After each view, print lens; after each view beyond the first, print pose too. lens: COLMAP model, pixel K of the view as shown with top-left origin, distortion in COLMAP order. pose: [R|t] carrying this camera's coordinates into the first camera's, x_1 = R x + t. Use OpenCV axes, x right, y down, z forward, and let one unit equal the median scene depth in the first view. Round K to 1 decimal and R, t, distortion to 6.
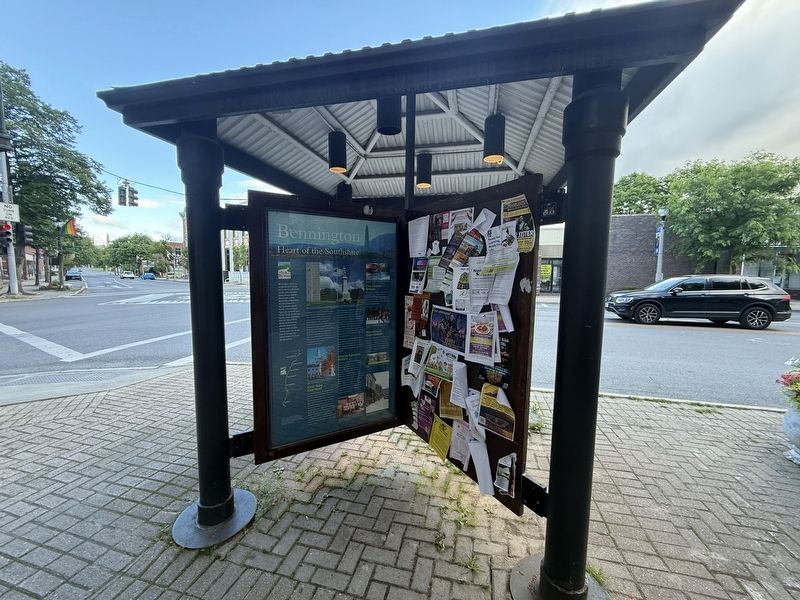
lens RADIAL K [[320.3, 0, 398.4], [0, 320.3, 300.8], [0, 0, 1]] dist [-0.000509, 0.000008]
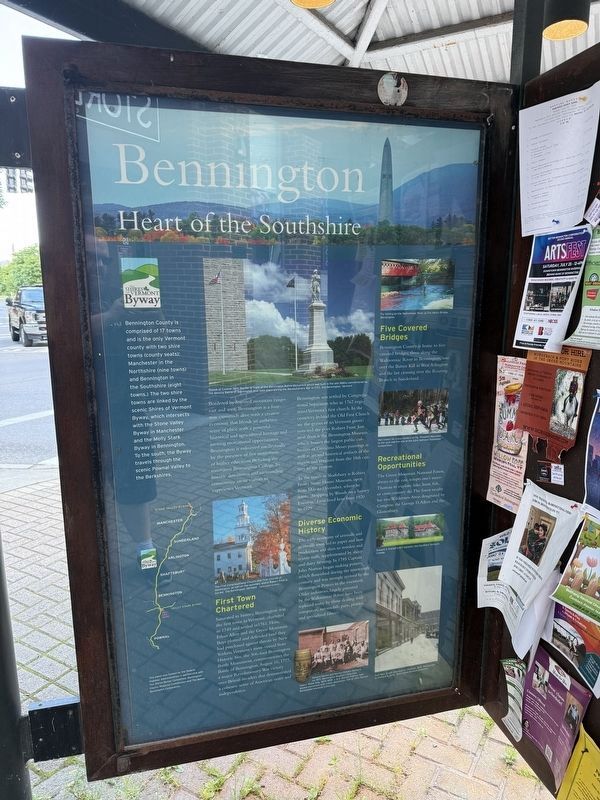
lens RADIAL K [[557.1, 0, 298.7], [0, 557.1, 401.2], [0, 0, 1]] dist [0.008776, -0.005812]
pose [[0.958152, 0.037150, -0.283841, -0.013081], [-0.009791, 0.995216, 0.097206, -0.024761], [0.286094, -0.090359, 0.953932, 0.397091]]
